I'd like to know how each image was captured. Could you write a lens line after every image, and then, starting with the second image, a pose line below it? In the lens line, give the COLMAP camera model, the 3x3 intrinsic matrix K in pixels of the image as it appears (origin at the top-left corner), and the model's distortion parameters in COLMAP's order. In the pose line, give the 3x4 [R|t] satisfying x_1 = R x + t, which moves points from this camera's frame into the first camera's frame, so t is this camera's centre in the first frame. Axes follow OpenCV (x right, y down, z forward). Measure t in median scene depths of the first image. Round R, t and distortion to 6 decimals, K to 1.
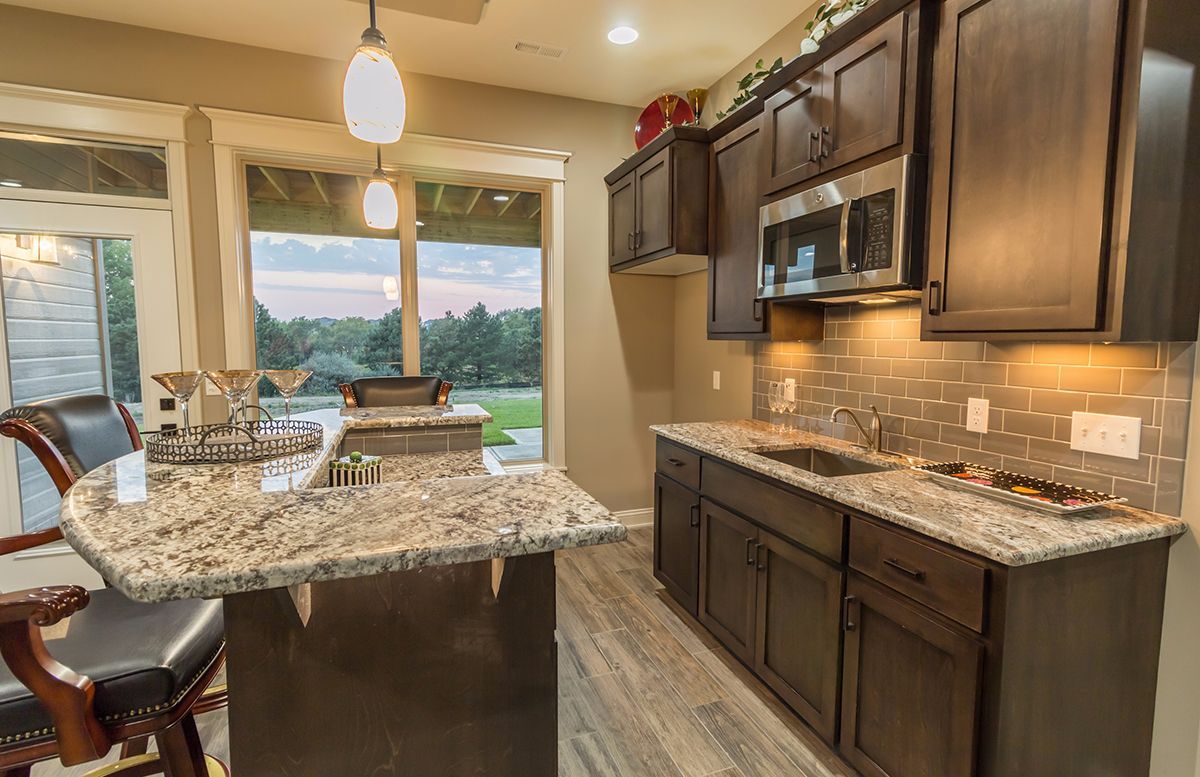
lens RADIAL K [[551.7, 0, 600.0], [0, 551.7, 388.5], [0, 0, 1]] dist [-0.000487, -0.000081]
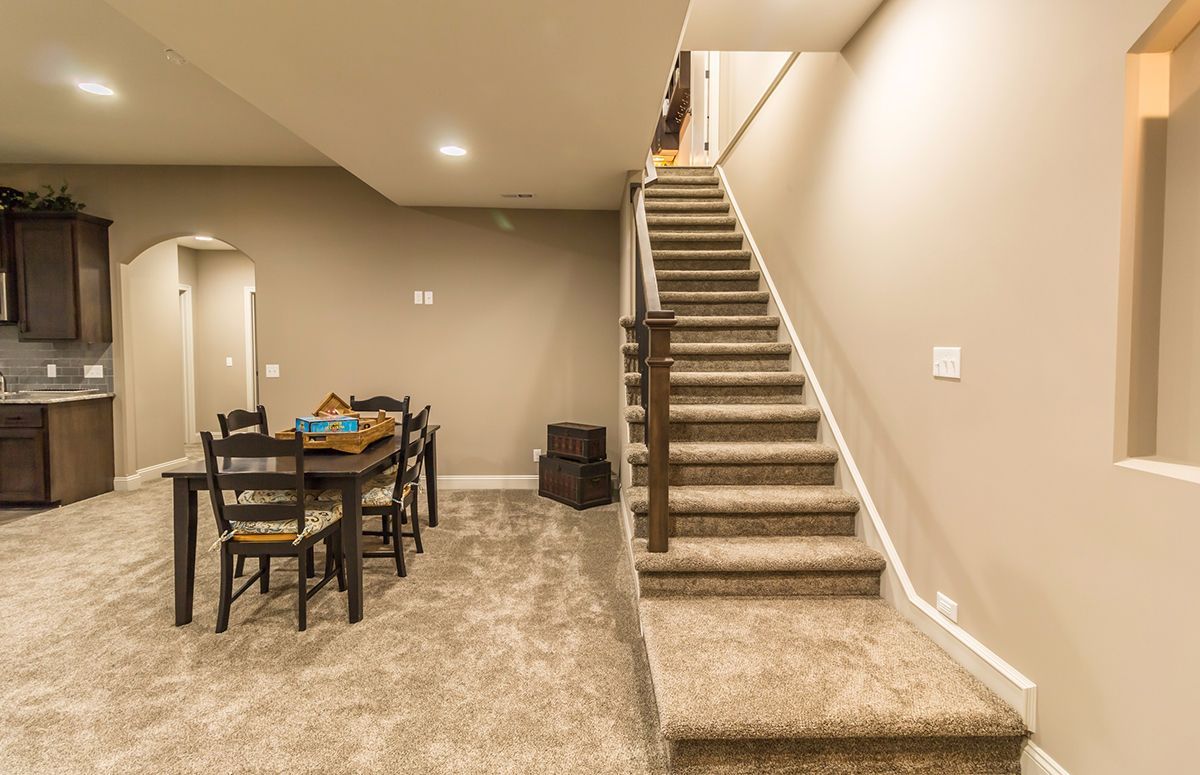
lens RADIAL K [[560.9, 0, 598.1], [0, 560.9, 362.3], [0, 0, 1]] dist [0.000155, 0.000179]
pose [[0.324401, -0.032073, 0.945376, -1.308830], [0.082342, 0.996589, 0.005555, 0.275147], [-0.942329, 0.076042, 0.325936, -3.059960]]
